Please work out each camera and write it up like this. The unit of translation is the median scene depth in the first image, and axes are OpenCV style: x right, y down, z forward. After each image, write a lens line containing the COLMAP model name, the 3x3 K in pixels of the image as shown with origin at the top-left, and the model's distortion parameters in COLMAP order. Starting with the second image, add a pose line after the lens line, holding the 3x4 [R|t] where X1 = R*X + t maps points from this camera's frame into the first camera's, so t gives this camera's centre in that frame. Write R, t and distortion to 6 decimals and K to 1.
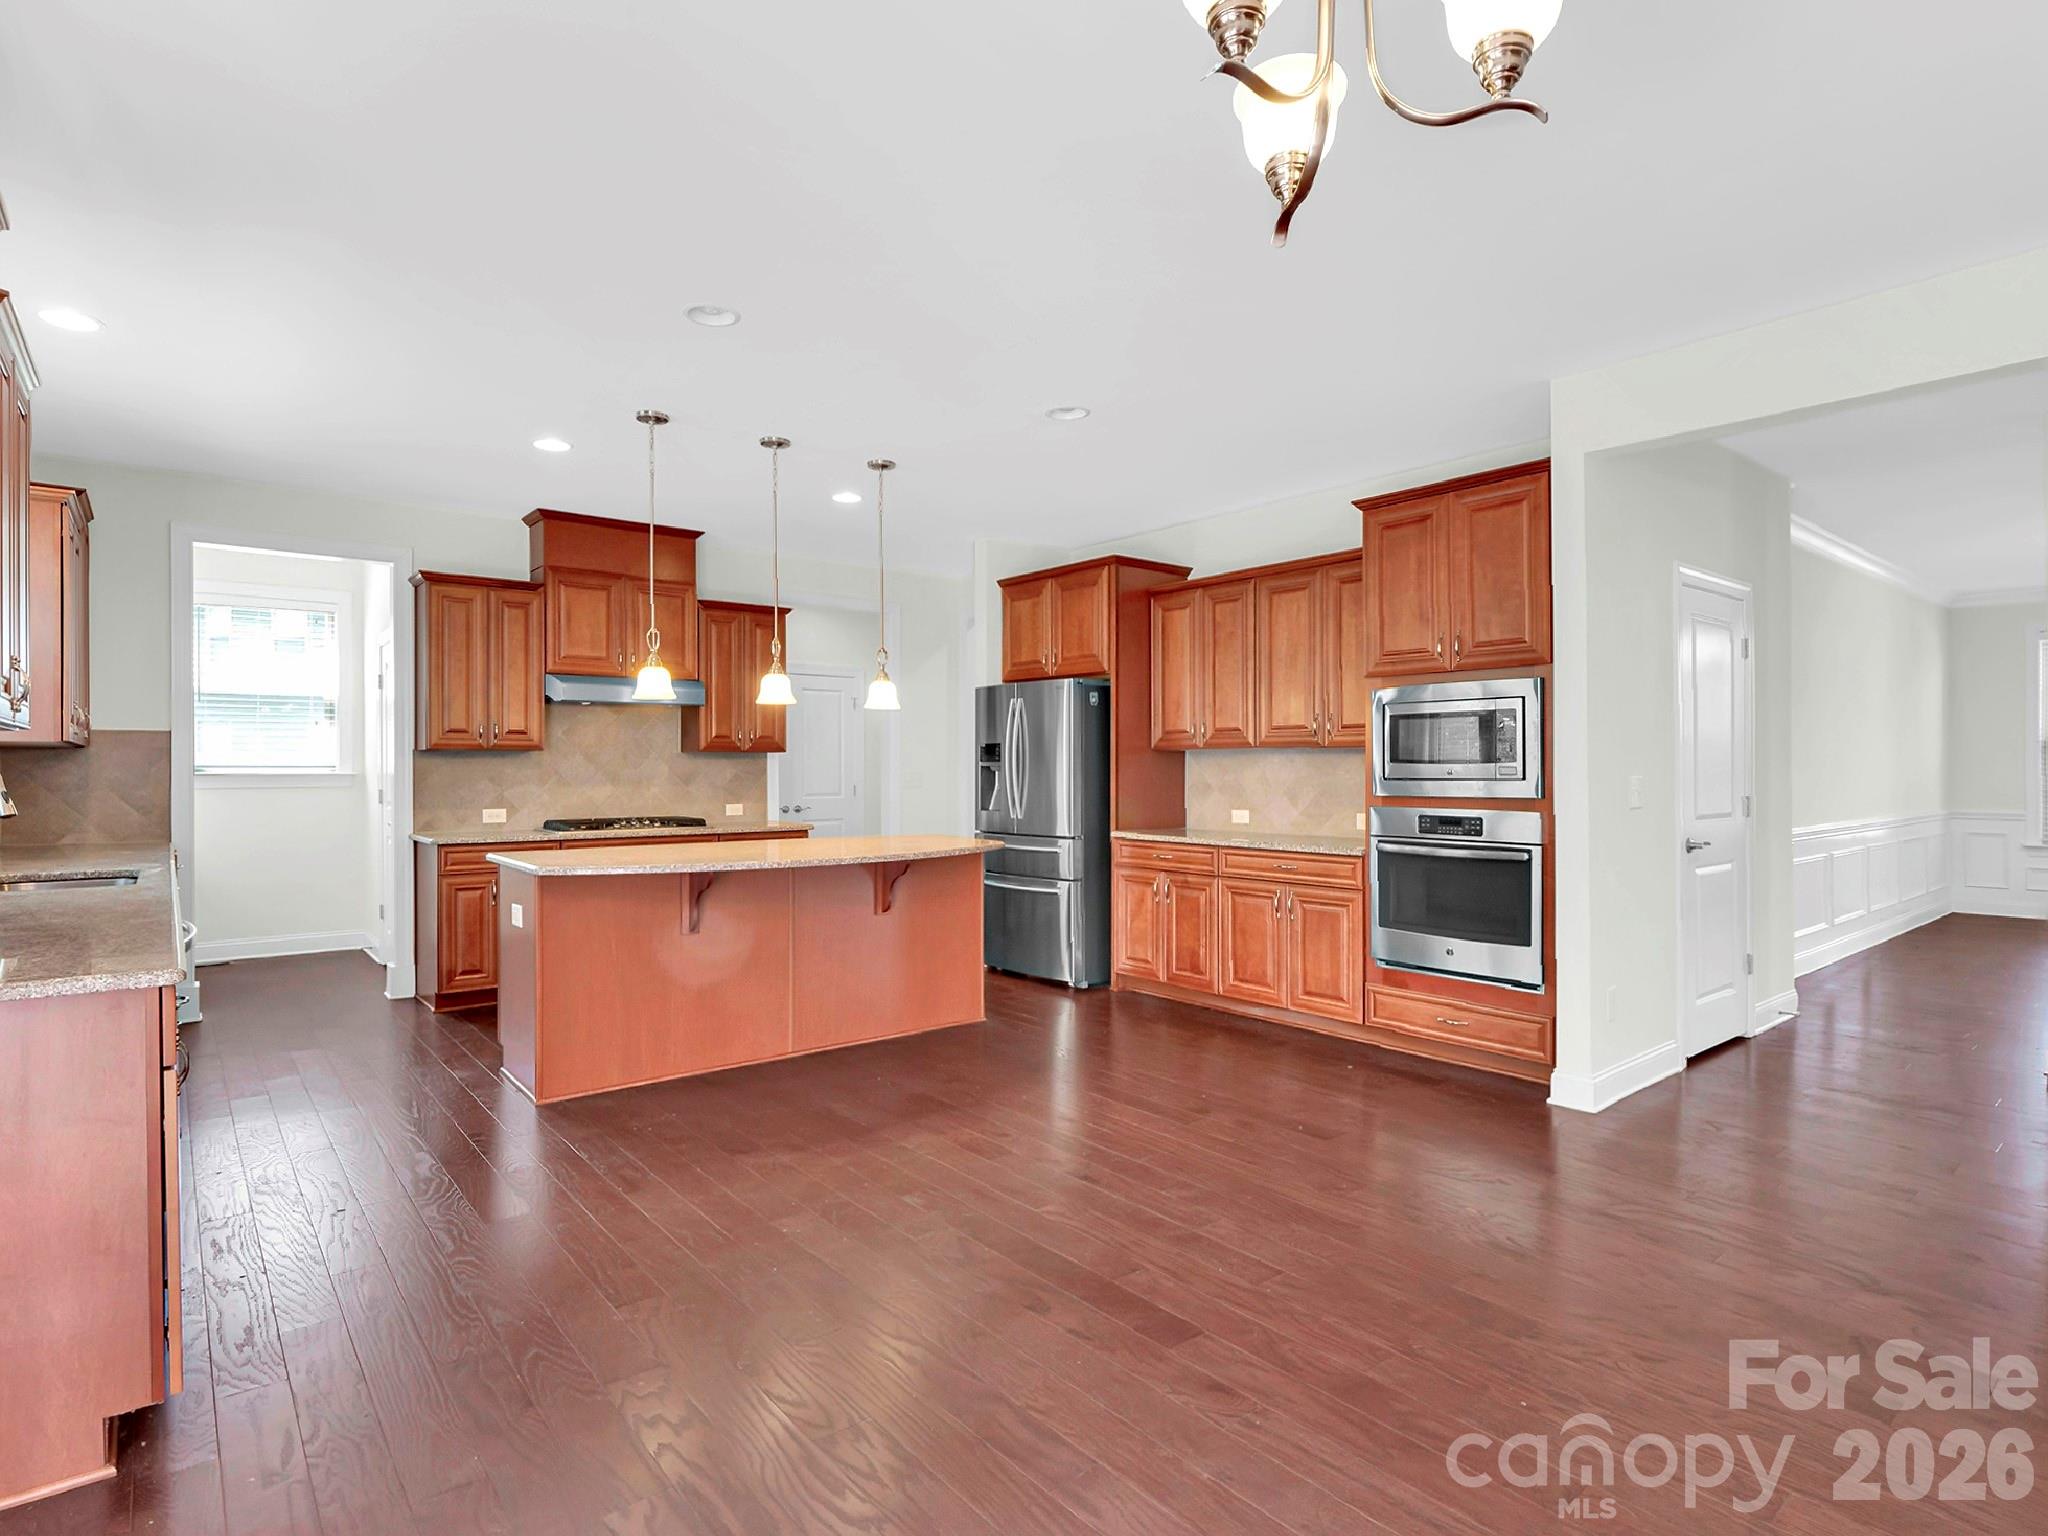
lens RADIAL K [[1054.1, 0, 1036.9], [0, 1054.1, 764.5], [0, 0, 1]] dist [0.002139, 0.001599]
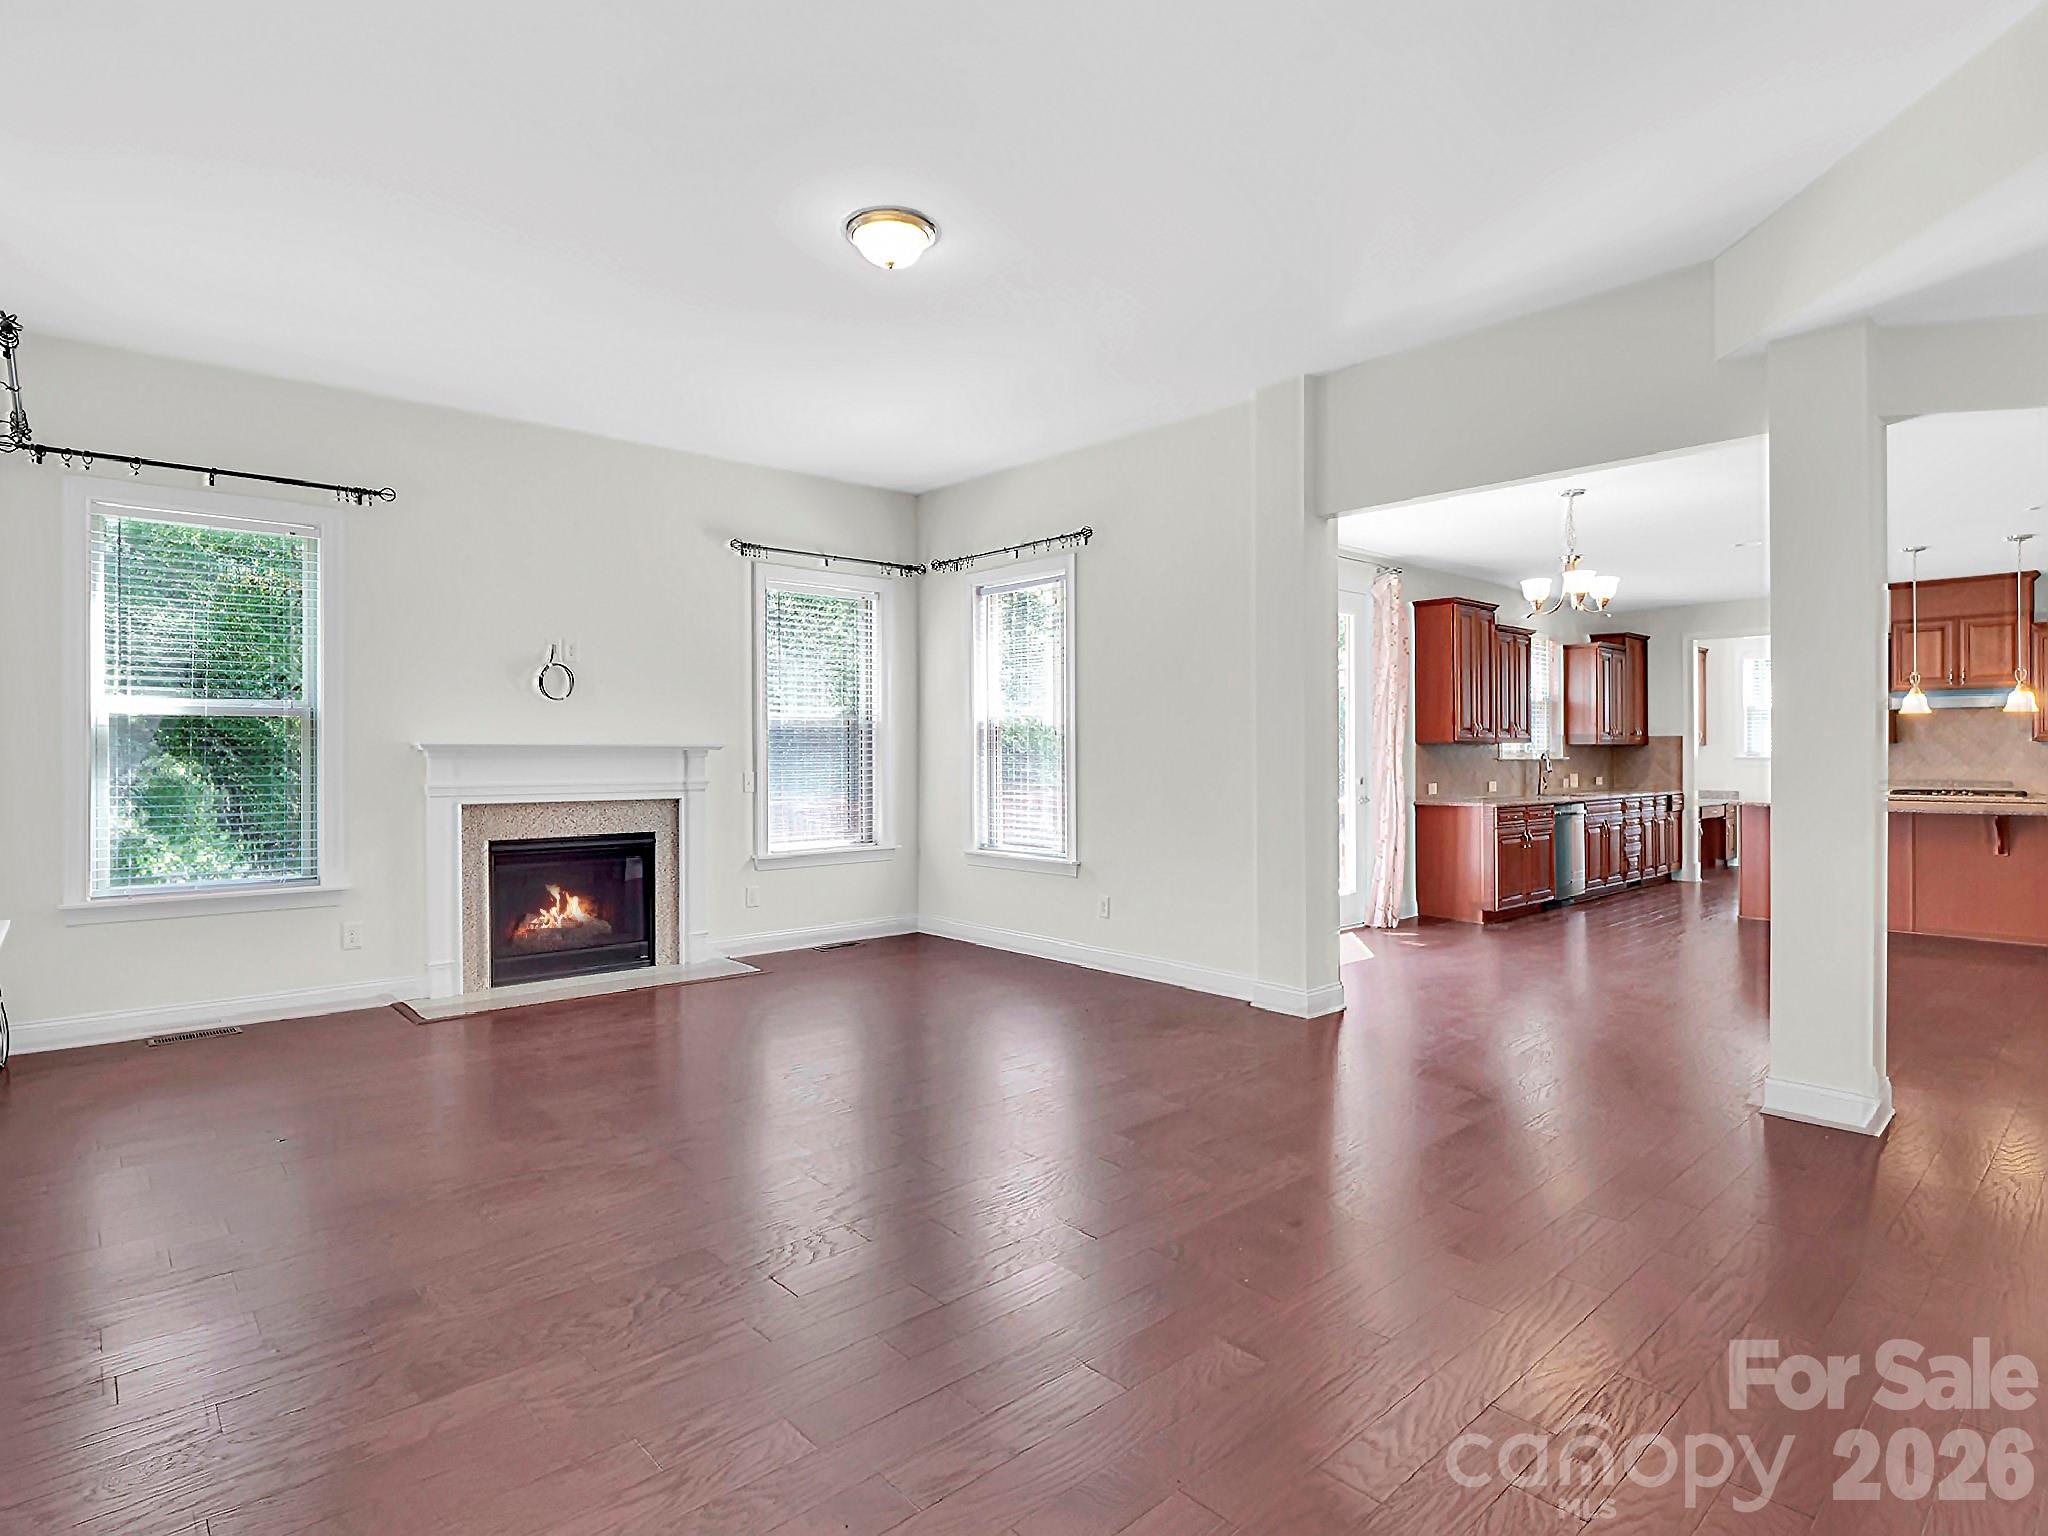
lens RADIAL K [[1054.1, 0, 1011.5], [0, 1054.1, 755.8], [0, 0, 1]] dist [0.002139, 0.001599]
pose [[0.035342, 0.002048, -0.999373, 1.008311], [0.001859, 0.999996, 0.002115, -0.000044], [0.999374, -0.001933, 0.035338, -0.325445]]
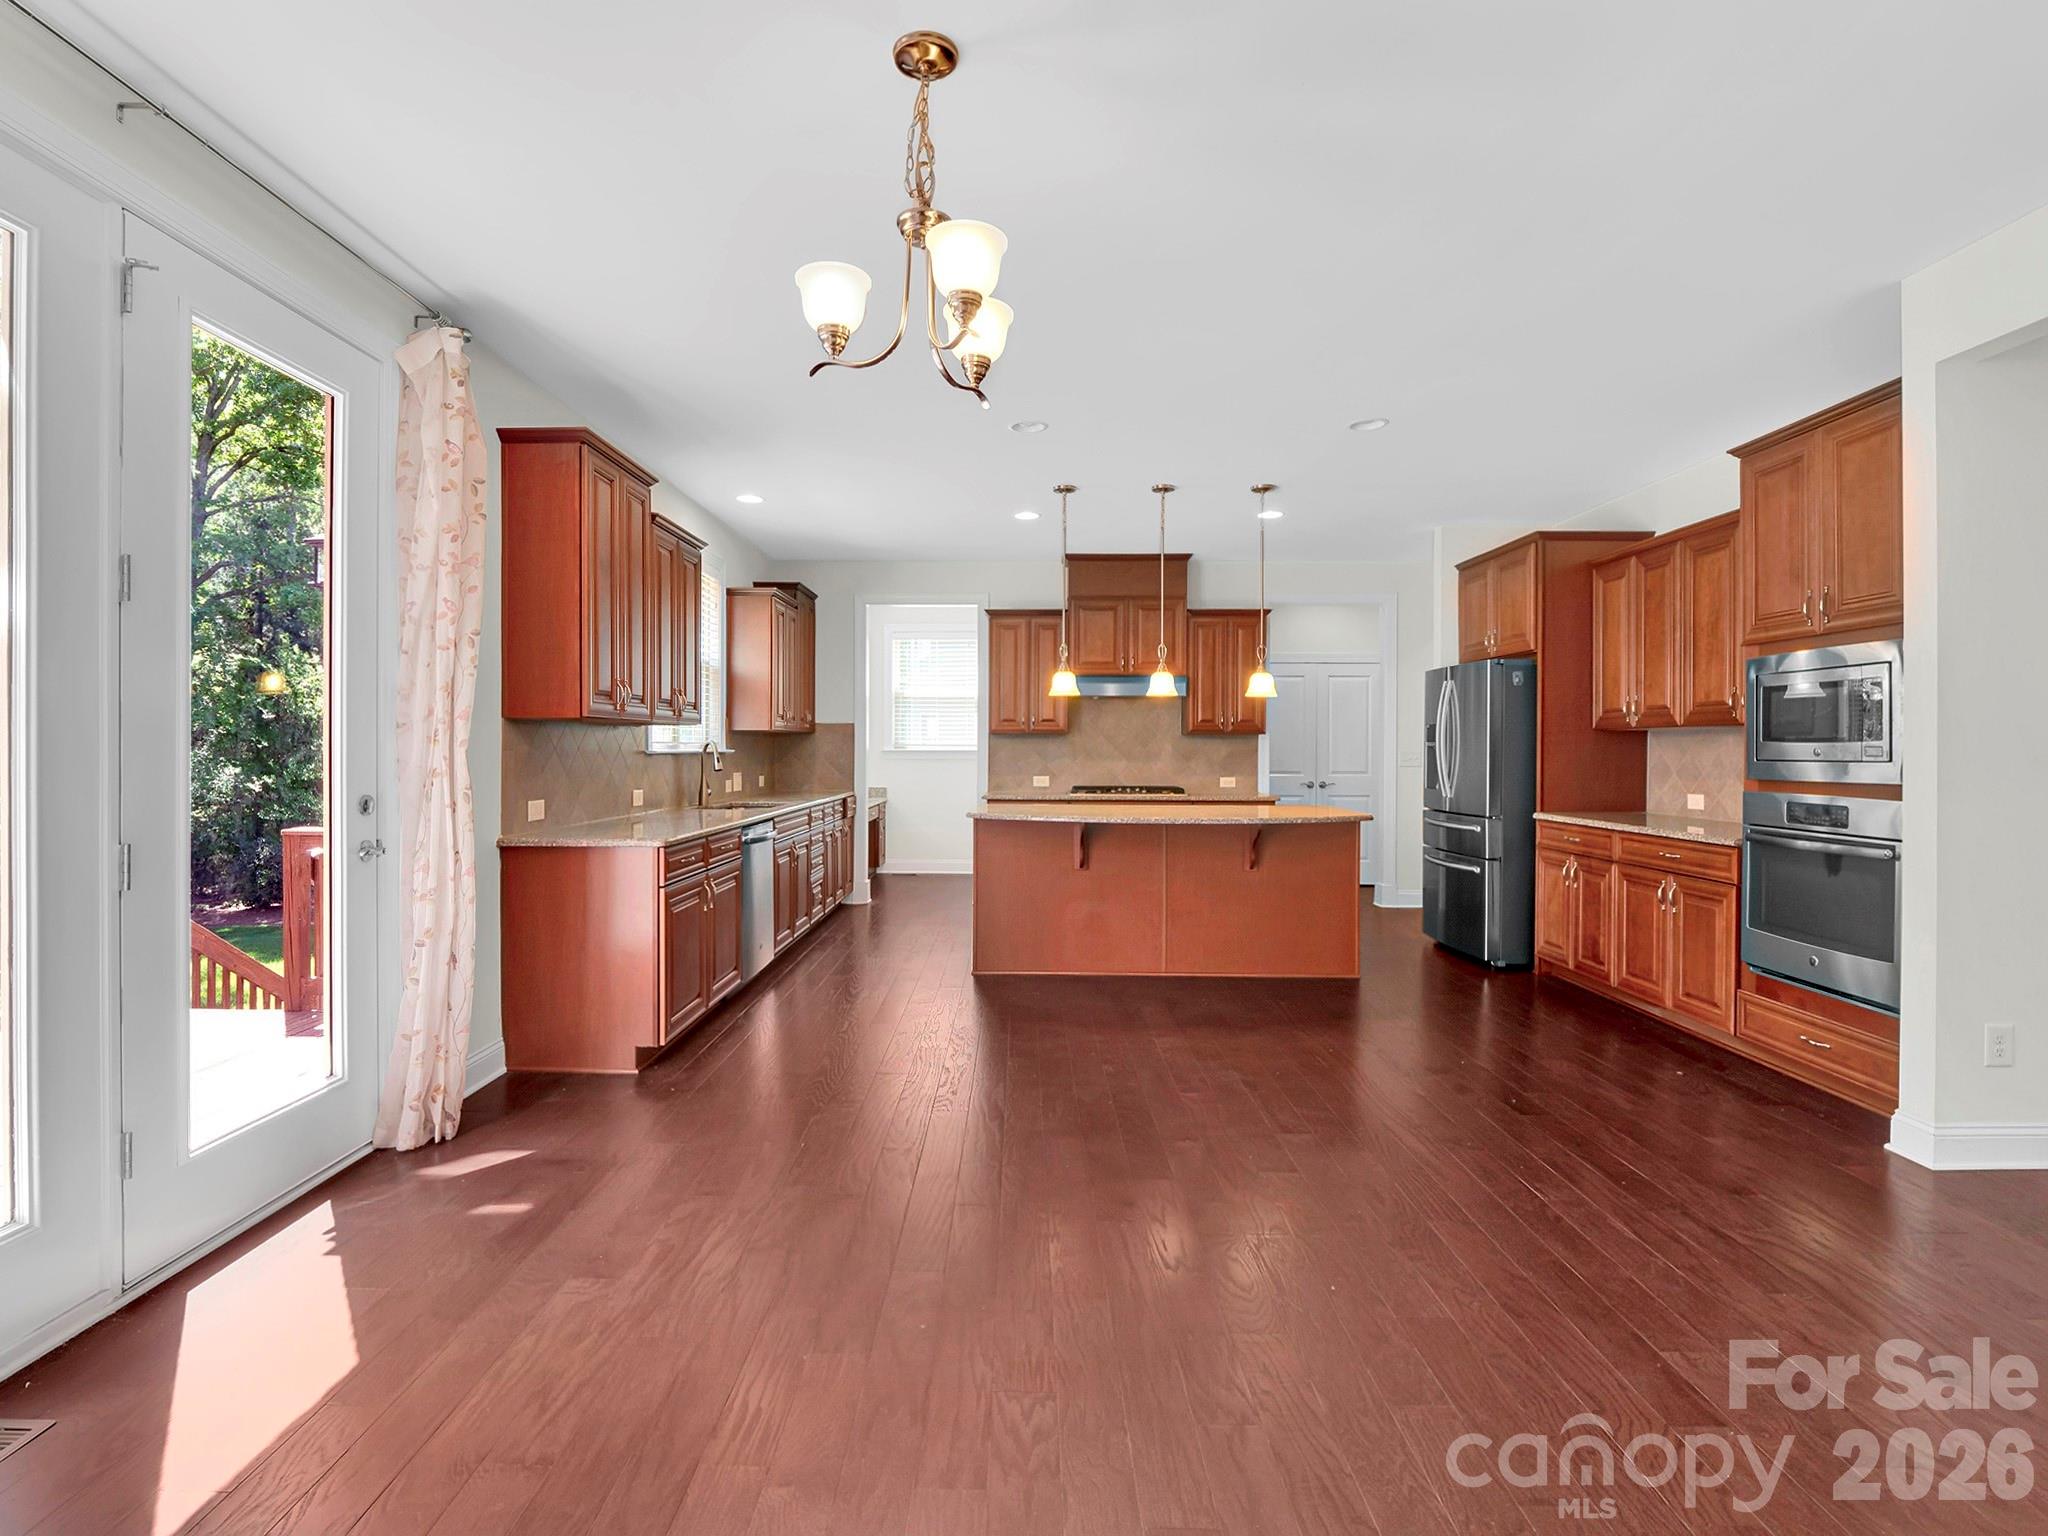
lens RADIAL K [[1054.1, 0, 1044.3], [0, 1054.1, 747.2], [0, 0, 1]] dist [0.002139, 0.001599]
pose [[0.768119, 0.002827, -0.640301, 0.363818], [-0.003218, 0.999995, 0.000555, 0.003410], [0.640299, 0.001634, 0.768124, -0.051122]]
